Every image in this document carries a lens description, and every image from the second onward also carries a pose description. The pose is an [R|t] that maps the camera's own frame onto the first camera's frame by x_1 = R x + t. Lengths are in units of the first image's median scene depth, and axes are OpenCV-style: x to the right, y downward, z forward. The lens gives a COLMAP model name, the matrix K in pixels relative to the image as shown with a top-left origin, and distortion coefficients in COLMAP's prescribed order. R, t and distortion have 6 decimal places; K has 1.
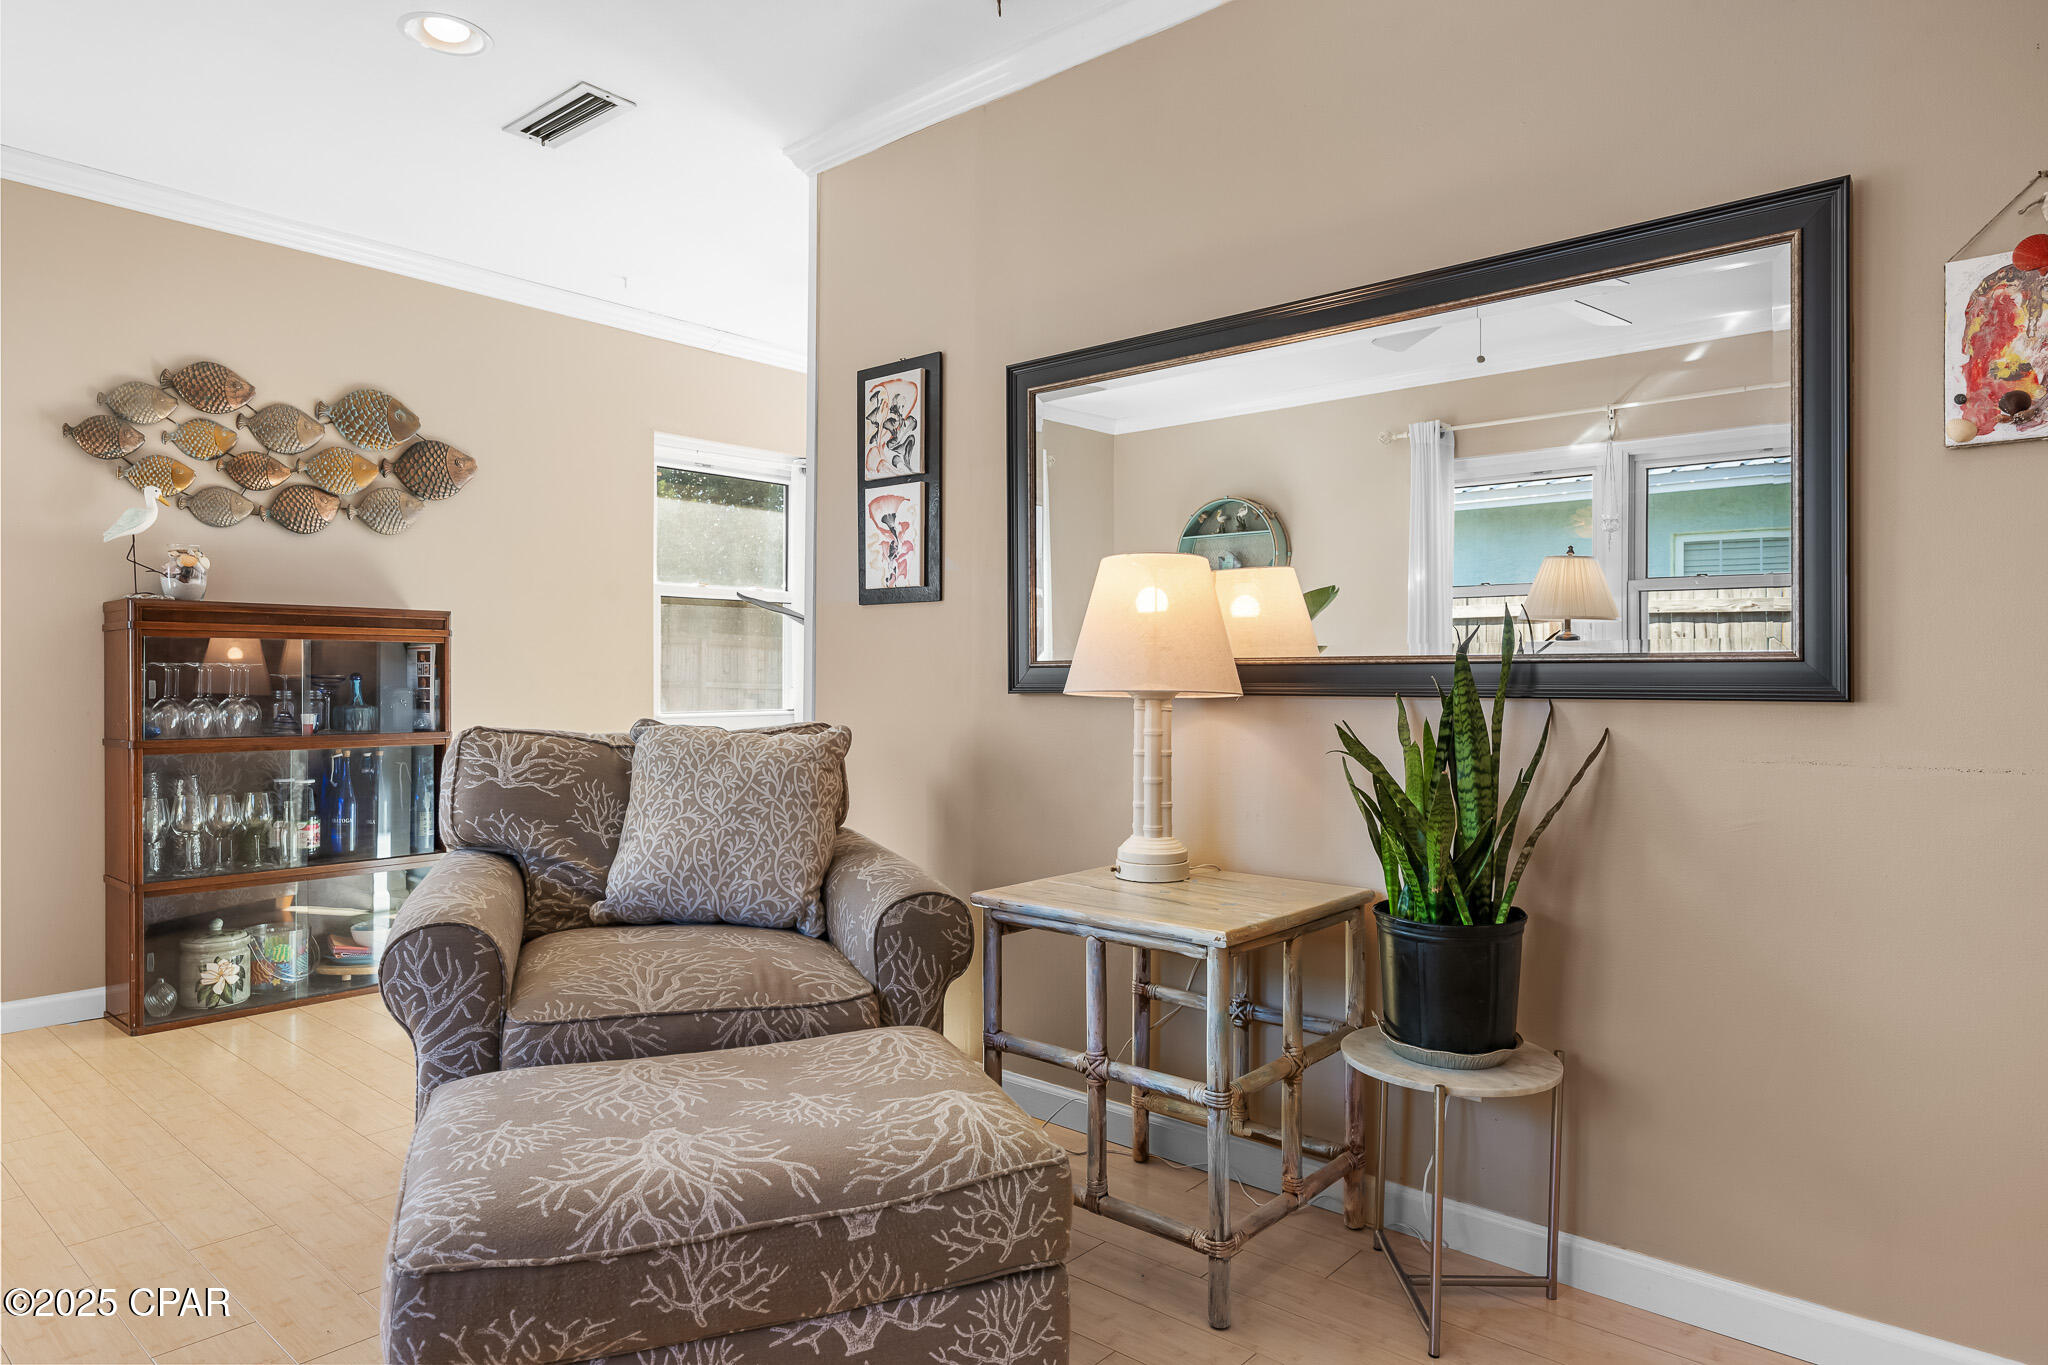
lens RADIAL K [[1221.3, 0, 1024.7], [0, 1221.3, 679.1], [0, 0, 1]] dist [-0.000313, -0.000786]
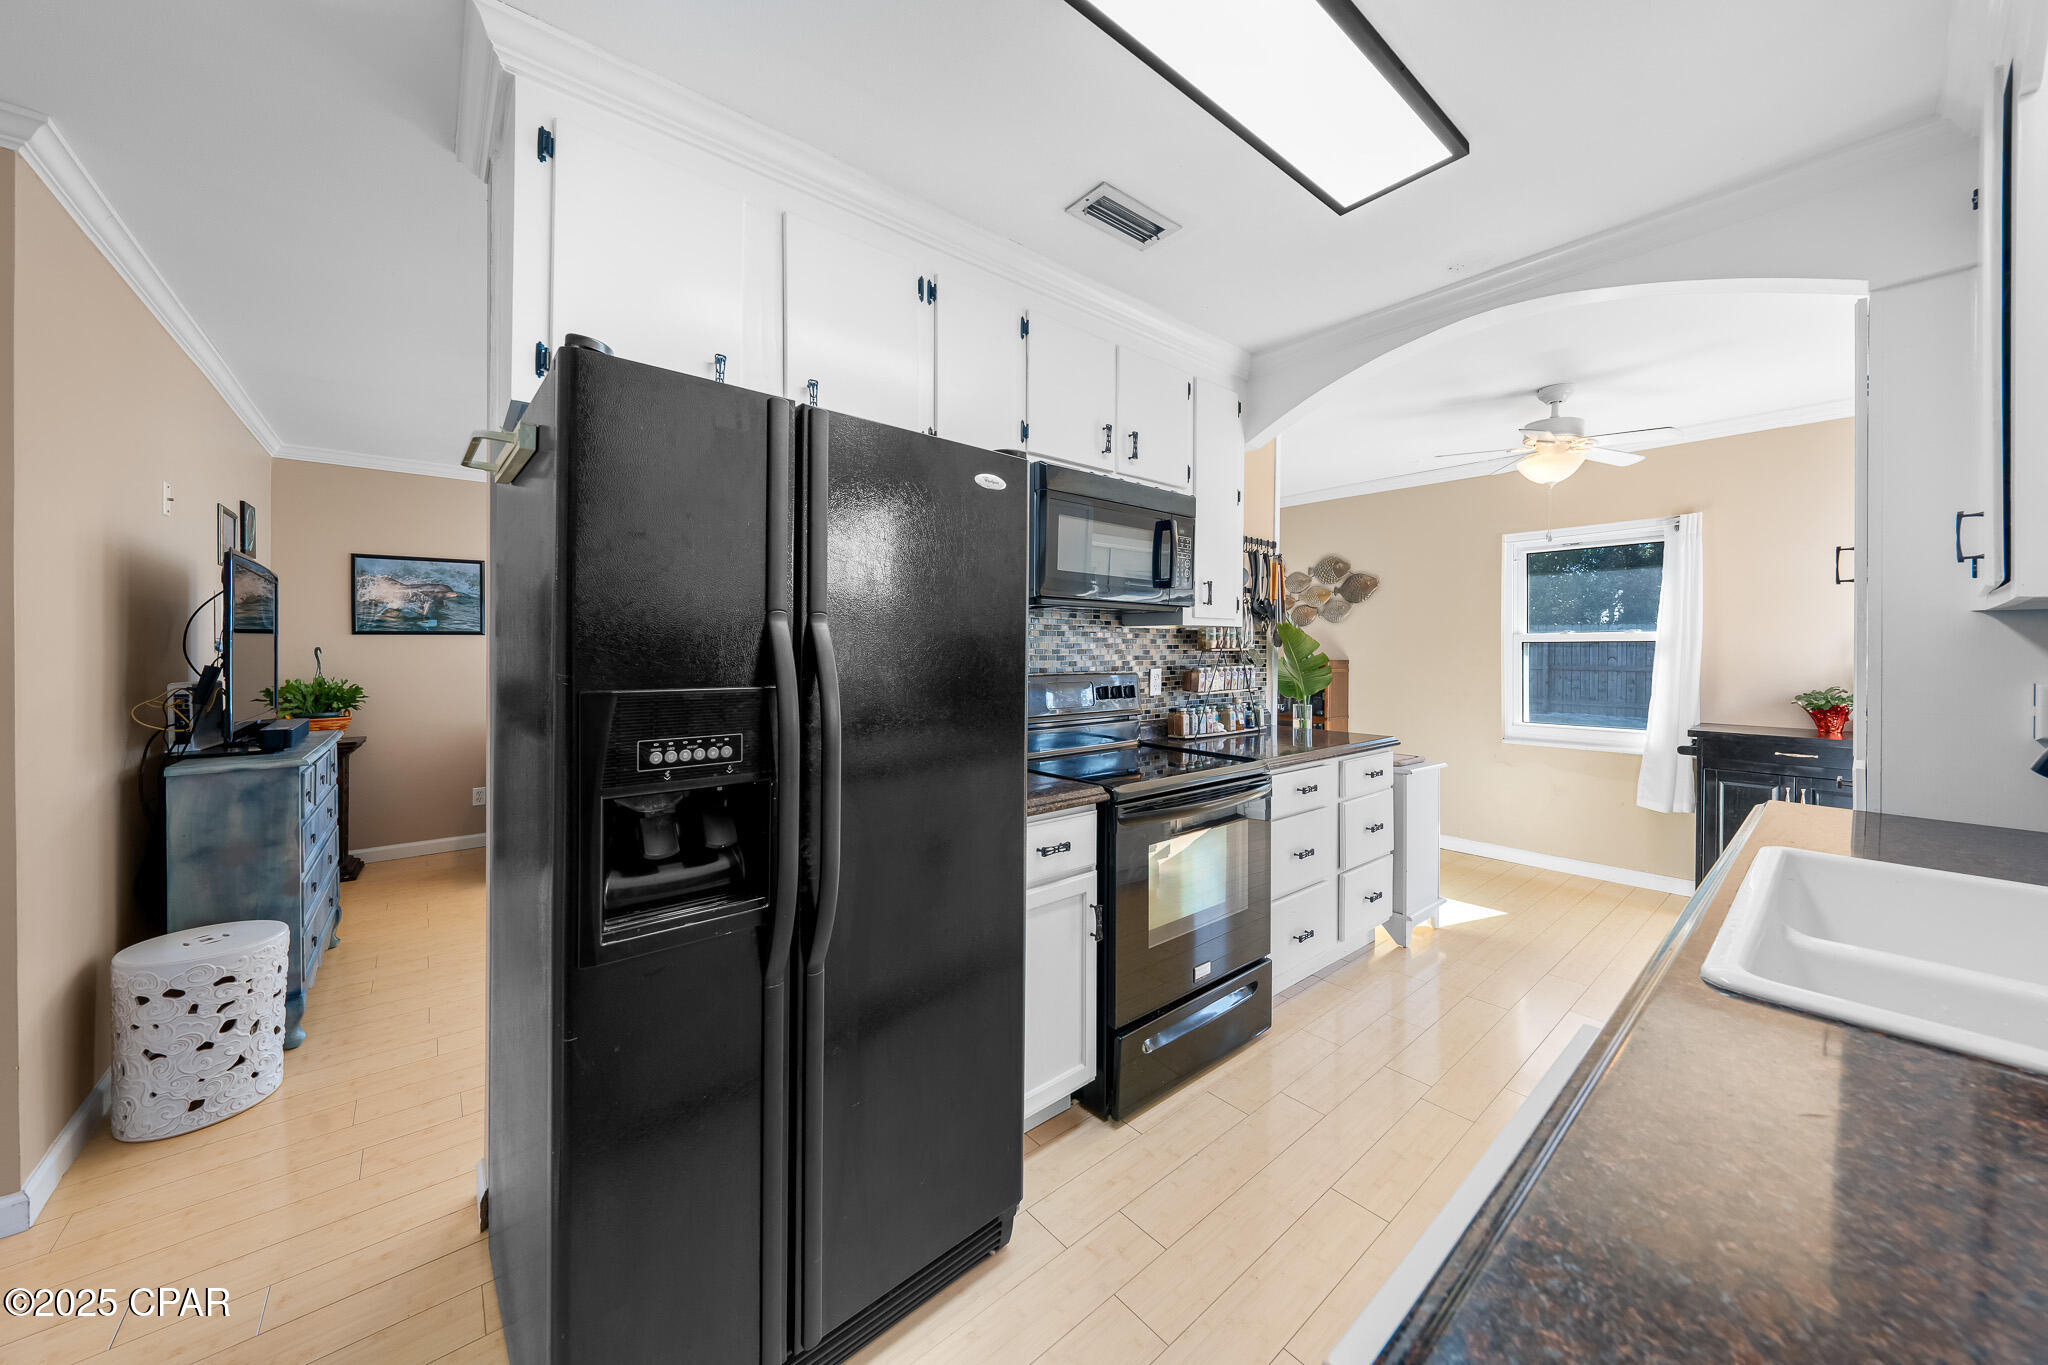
lens RADIAL K [[712.8, 0, 1031.3], [0, 712.8, 652.8], [0, 0, 1]] dist [-0.009450, 0.001653]
pose [[-0.143787, 0.000719, -0.989608, 1.037048], [-0.005636, 0.999983, 0.001546, -0.085476], [0.989593, 0.005800, -0.143780, 0.859433]]
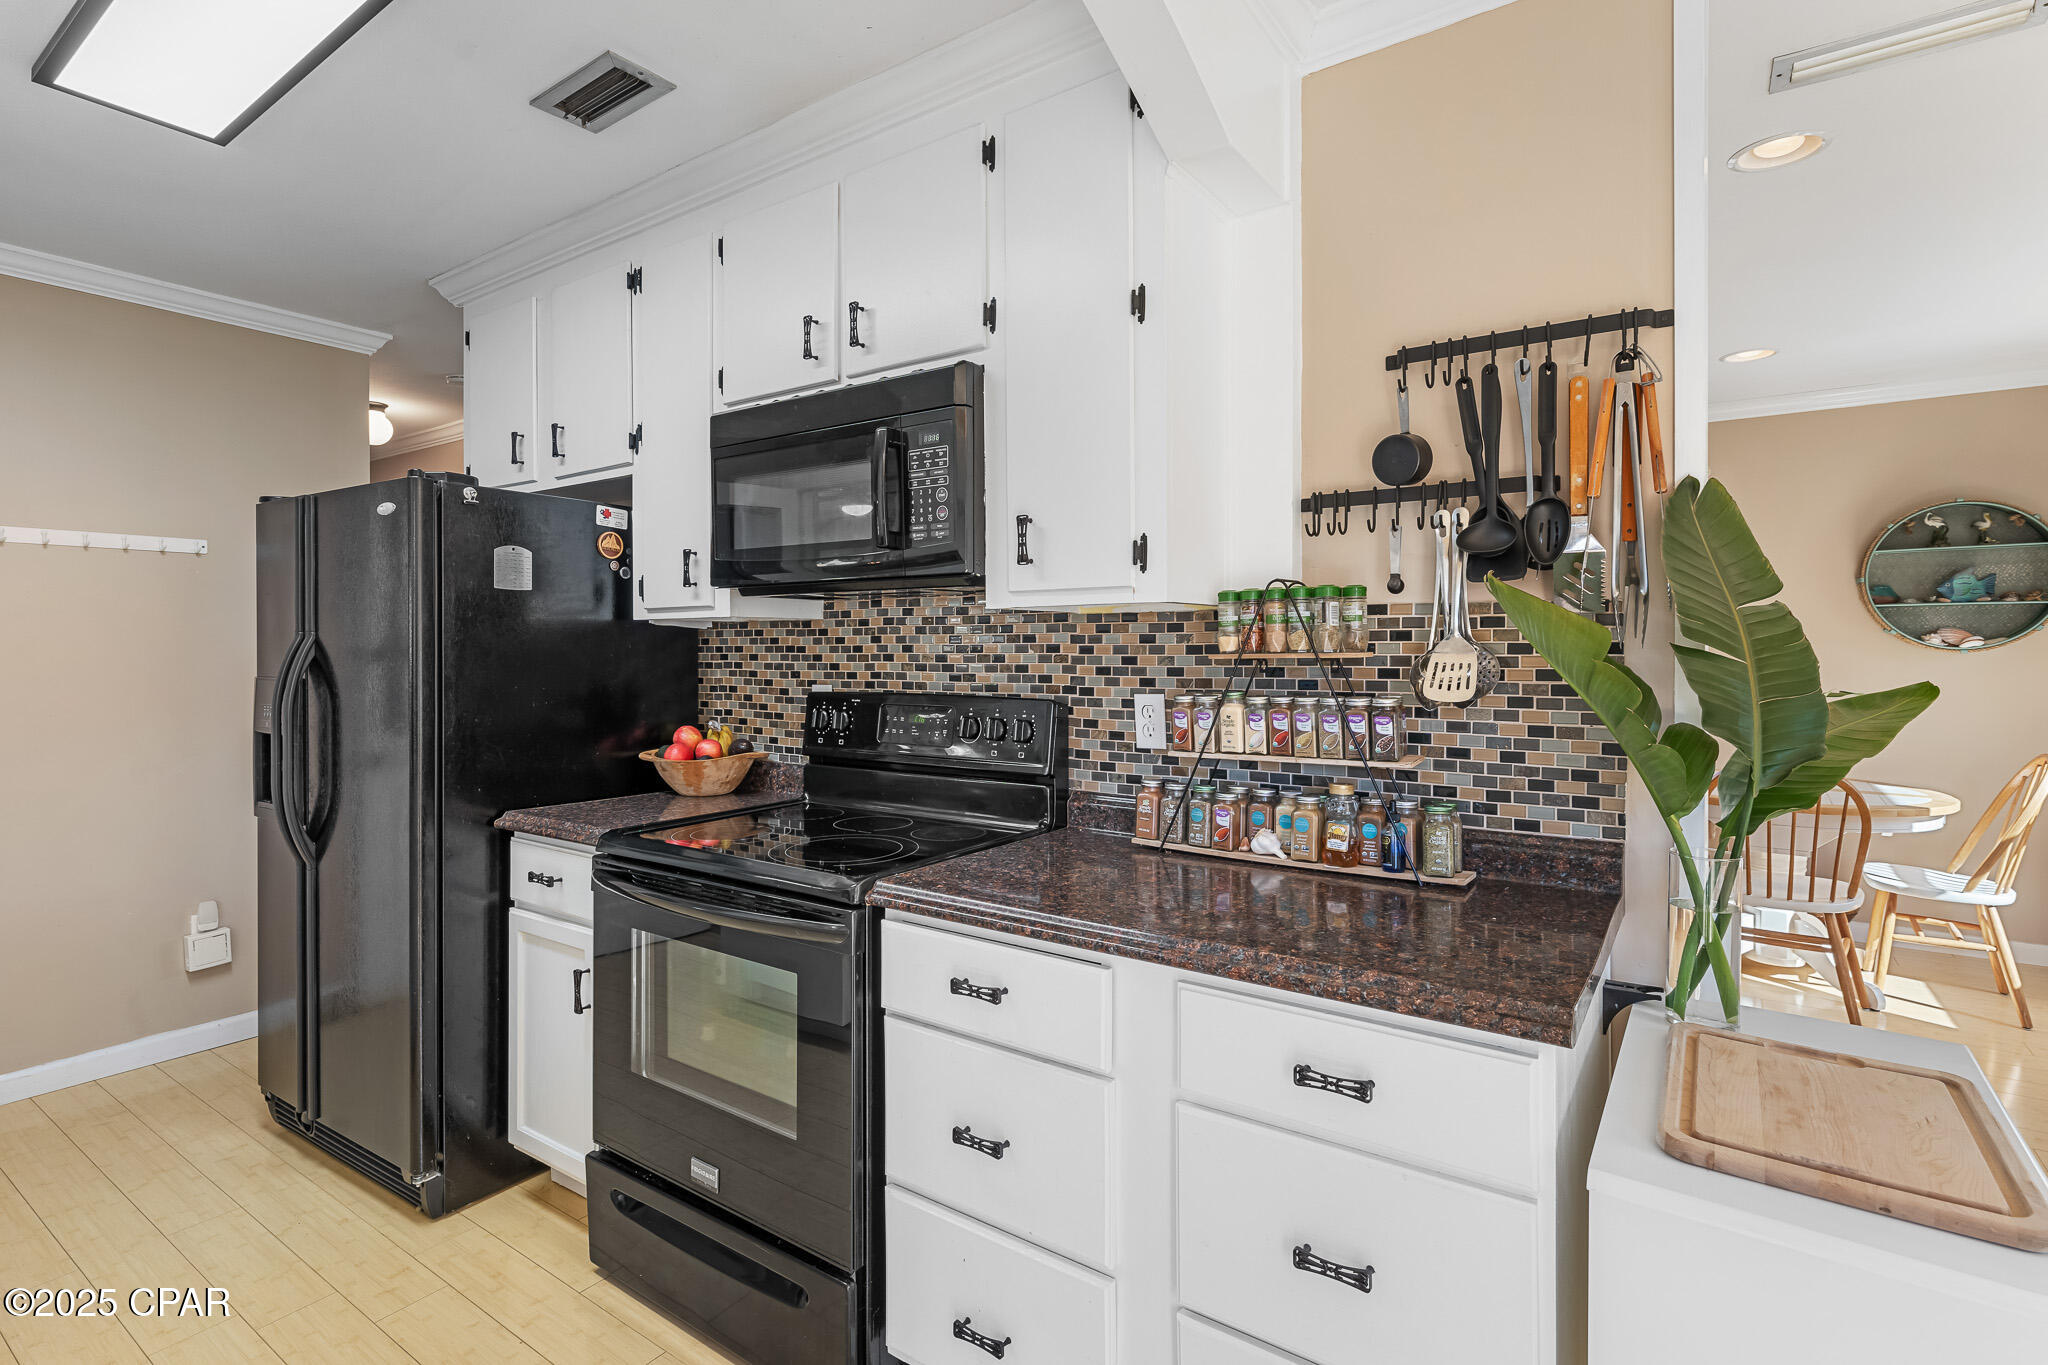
lens RADIAL K [[1001.9, 0, 1003.4], [0, 1001.9, 651.1], [0, 0, 1]] dist [0.010249, -0.001935]
pose [[-0.994131, -0.004242, -0.108102, 0.228993], [-0.005036, 0.999962, 0.007078, -0.096540], [0.108067, 0.007581, -0.994115, 1.536135]]
